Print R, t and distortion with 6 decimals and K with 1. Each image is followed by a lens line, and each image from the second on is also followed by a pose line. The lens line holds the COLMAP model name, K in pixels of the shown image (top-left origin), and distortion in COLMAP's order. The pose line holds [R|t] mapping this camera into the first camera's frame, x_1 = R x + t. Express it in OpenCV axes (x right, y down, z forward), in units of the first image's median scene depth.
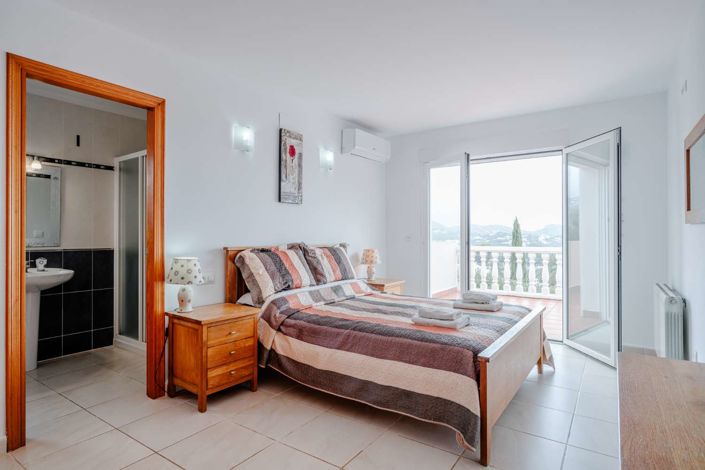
lens RADIAL K [[386.3, 0, 349.8], [0, 386.3, 230.4], [0, 0, 1]] dist [0.003408, 0.000185]
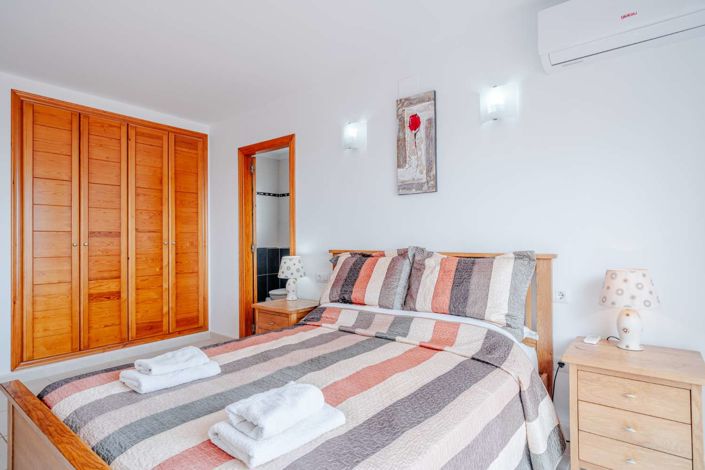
lens RADIAL K [[386.3, 0, 349.8], [0, 386.3, 230.4], [0, 0, 1]] dist [0.003408, 0.000185]
pose [[-0.082408, -0.013355, -0.996509, 0.584889], [0.010517, 0.999843, -0.014269, 0.007780], [0.996543, -0.011656, -0.082254, 0.936821]]
